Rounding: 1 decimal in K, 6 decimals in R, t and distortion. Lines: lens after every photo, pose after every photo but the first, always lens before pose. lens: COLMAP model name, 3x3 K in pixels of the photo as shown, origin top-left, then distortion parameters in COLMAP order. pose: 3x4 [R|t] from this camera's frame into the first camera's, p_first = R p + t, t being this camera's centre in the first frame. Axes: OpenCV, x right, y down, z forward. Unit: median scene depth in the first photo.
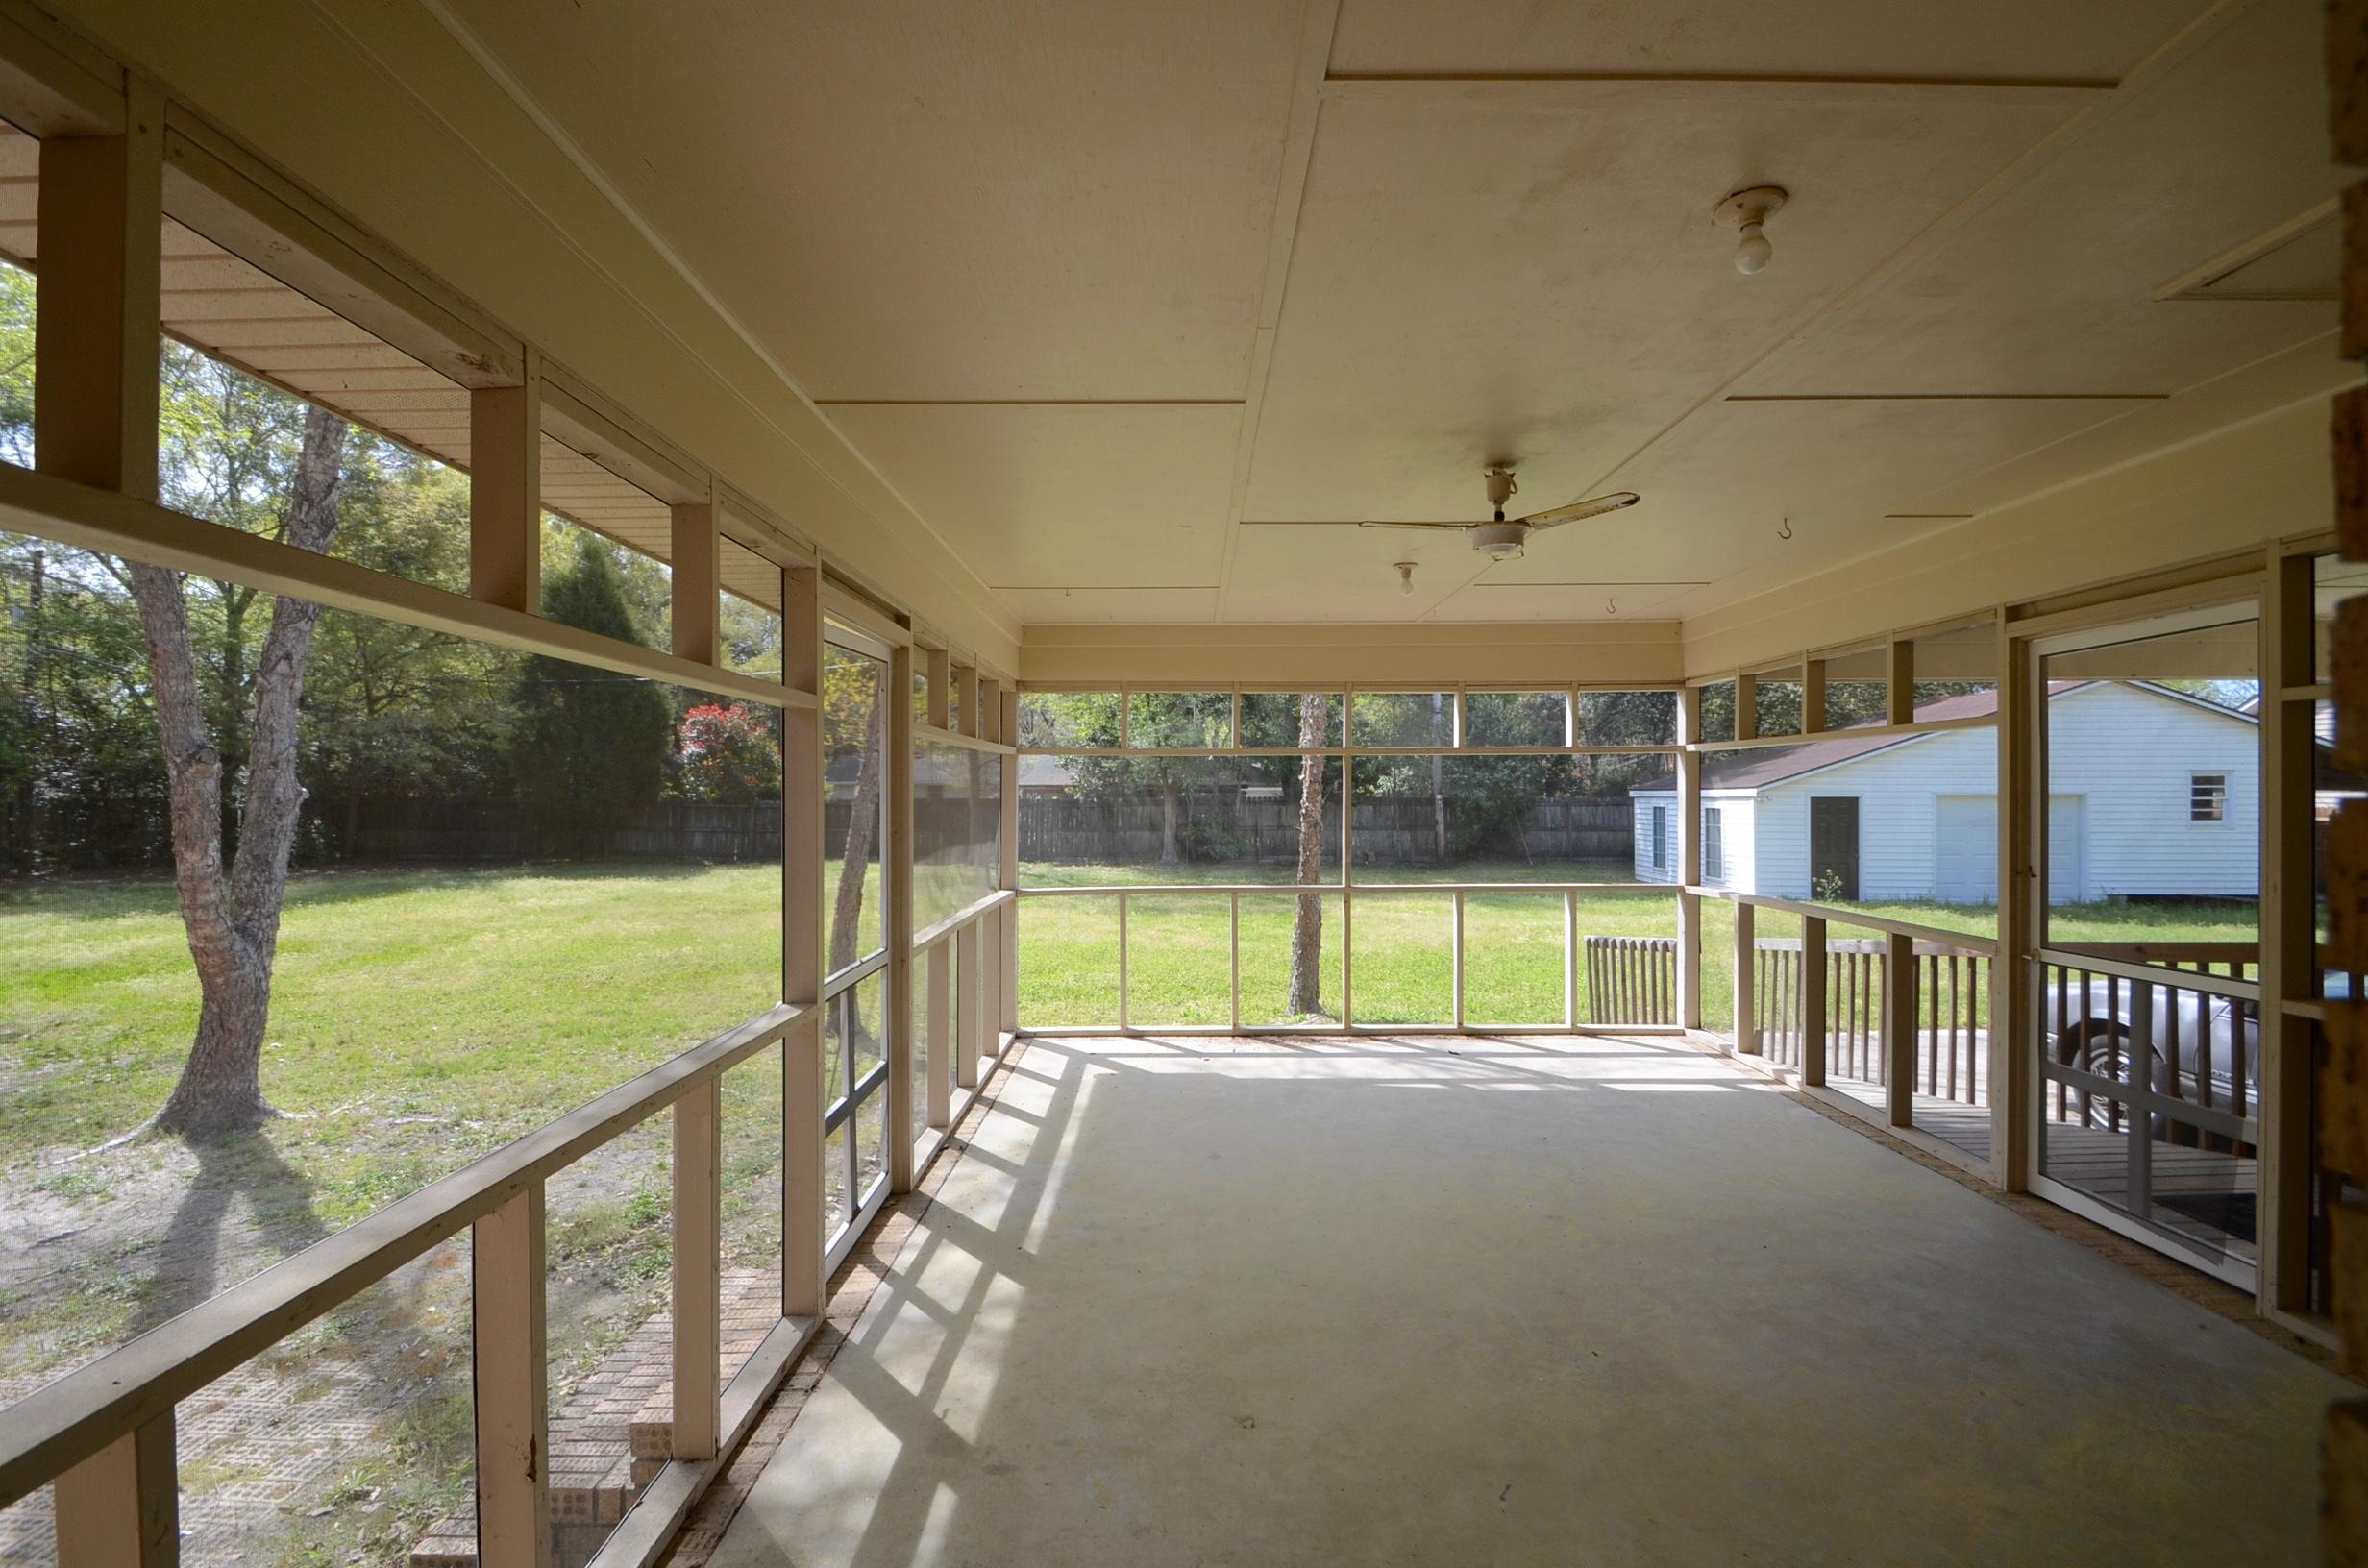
lens RADIAL K [[1032.5, 0, 1184.7], [0, 1032.5, 792.1], [0, 0, 1]] dist [0.006196, -0.010681]
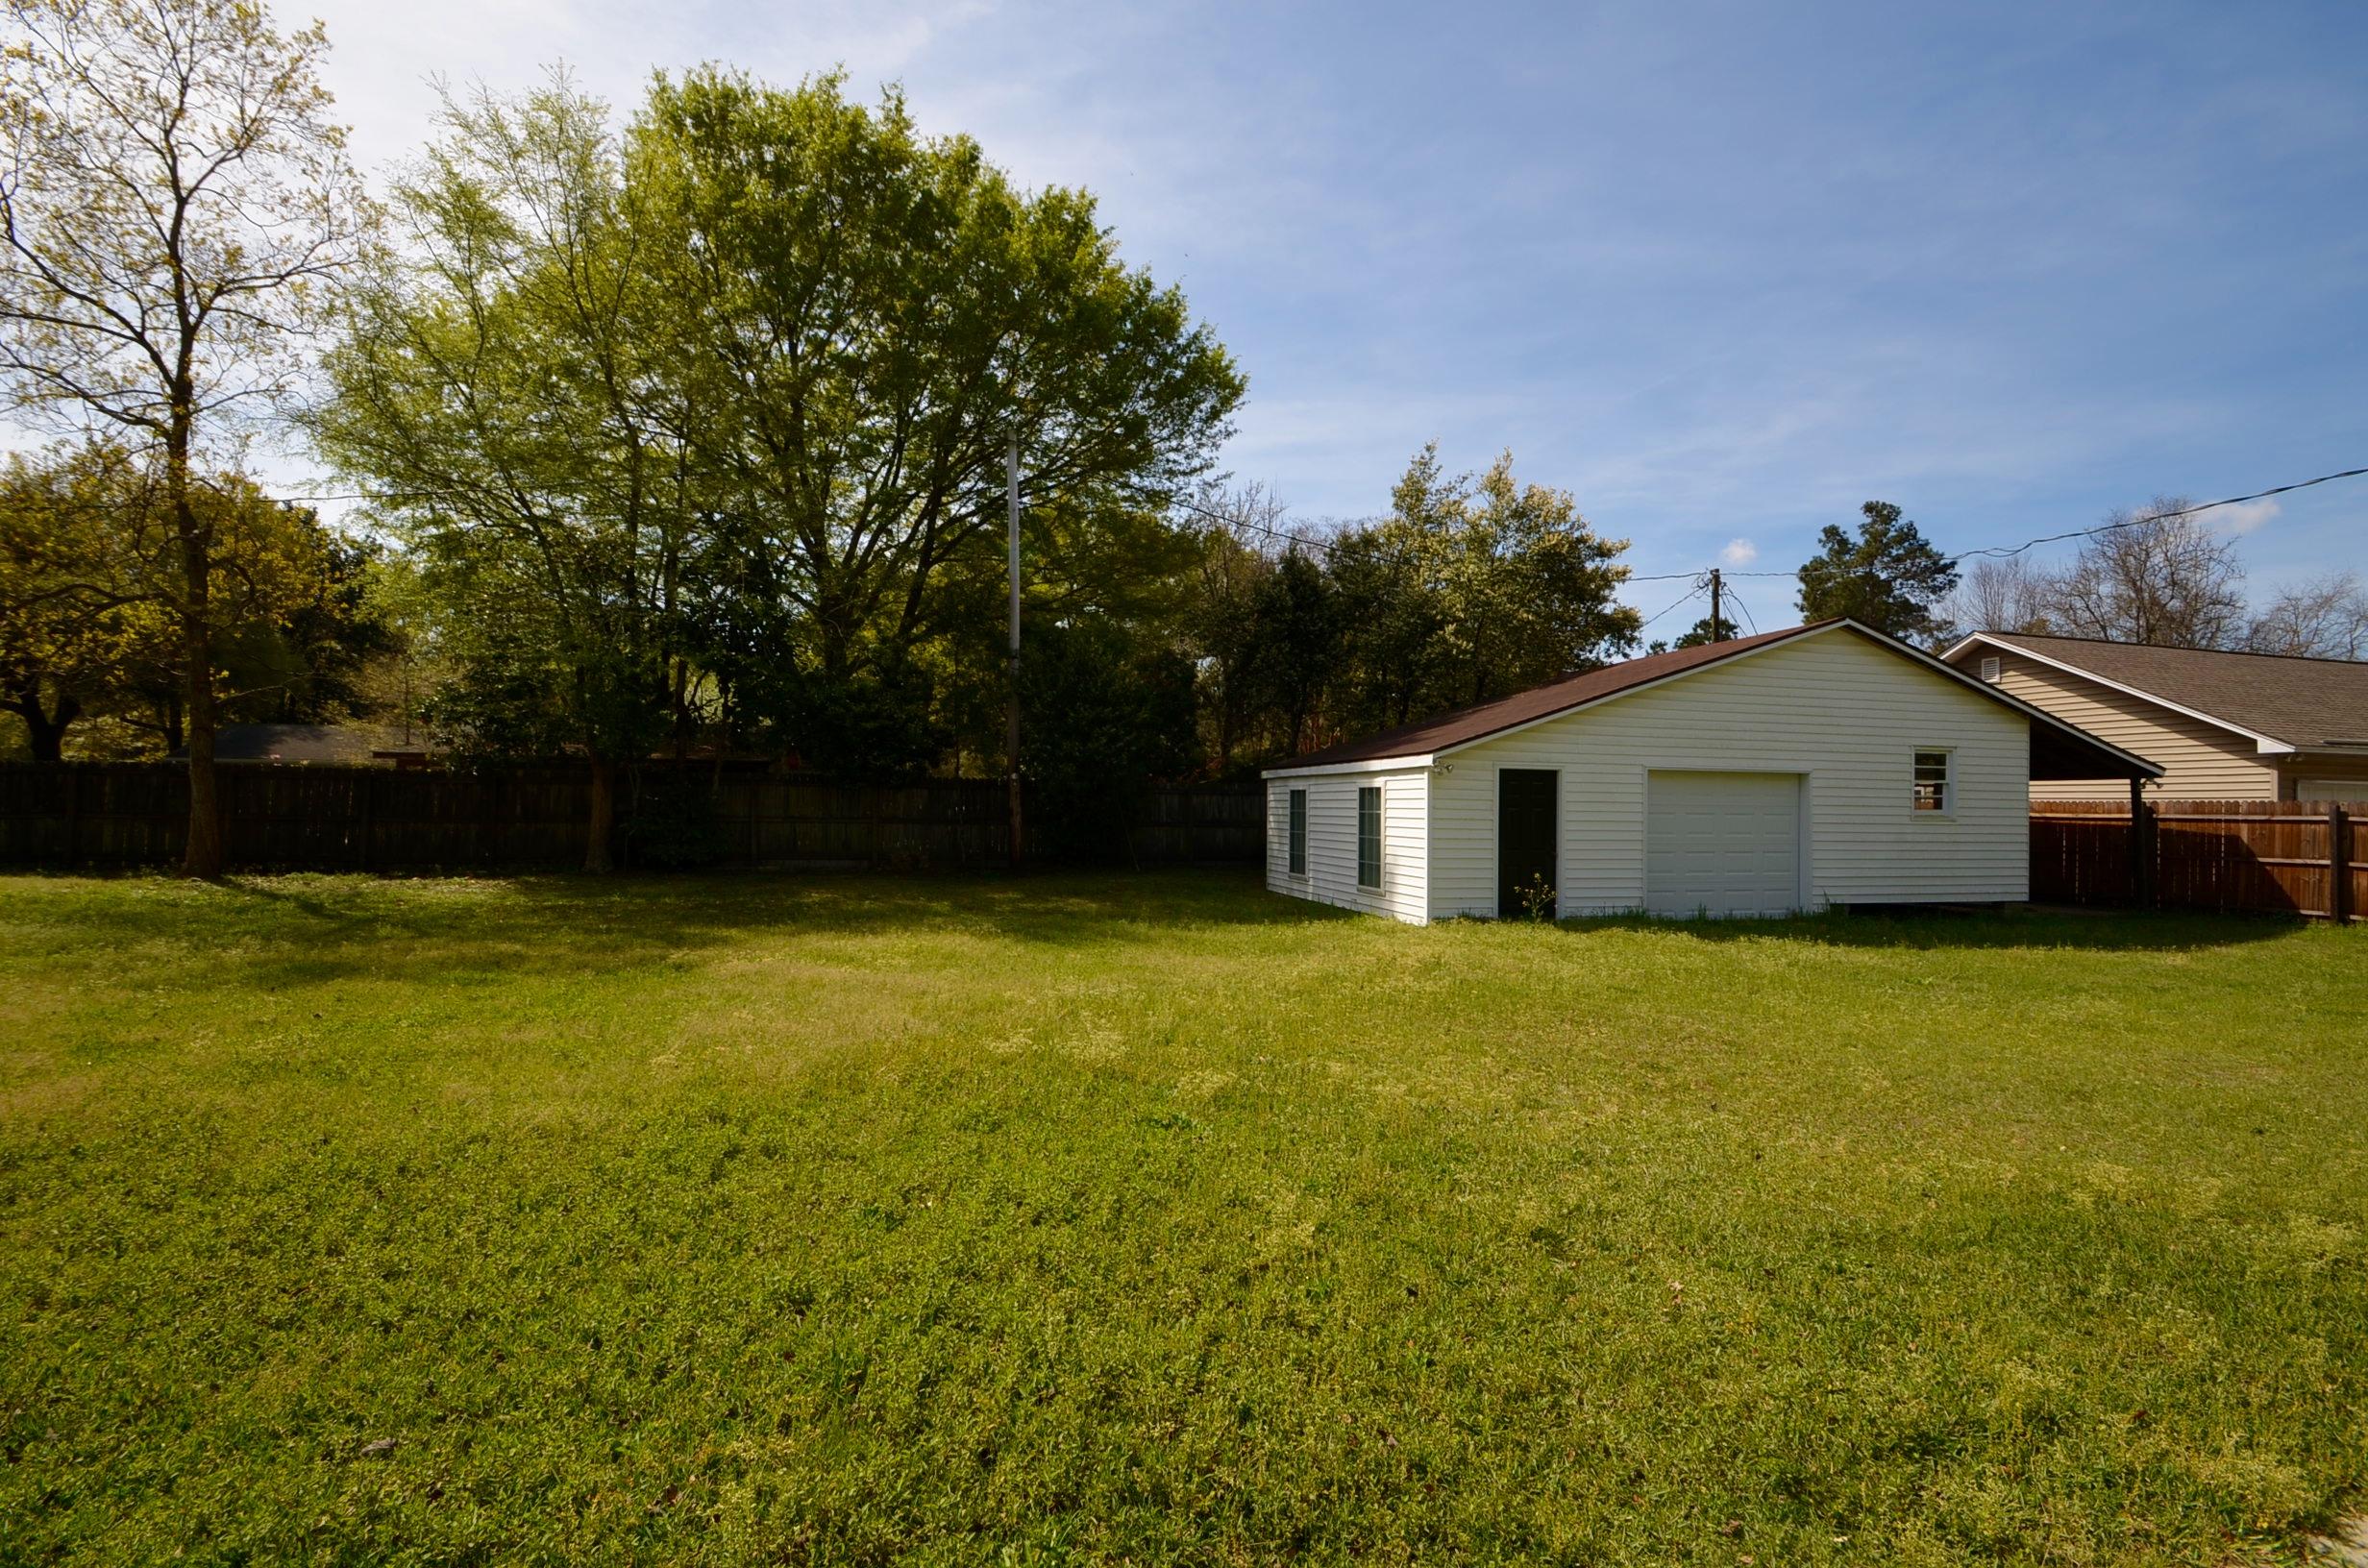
lens RADIAL K [[1032.5, 0, 1184.7], [0, 1032.5, 792.1], [0, 0, 1]] dist [0.006196, -0.010681]
pose [[0.948812, 0.013958, 0.315532, 0.177654], [-0.012006, 0.999895, -0.008131, 0.025718], [-0.315612, 0.003926, 0.948880, 0.386987]]
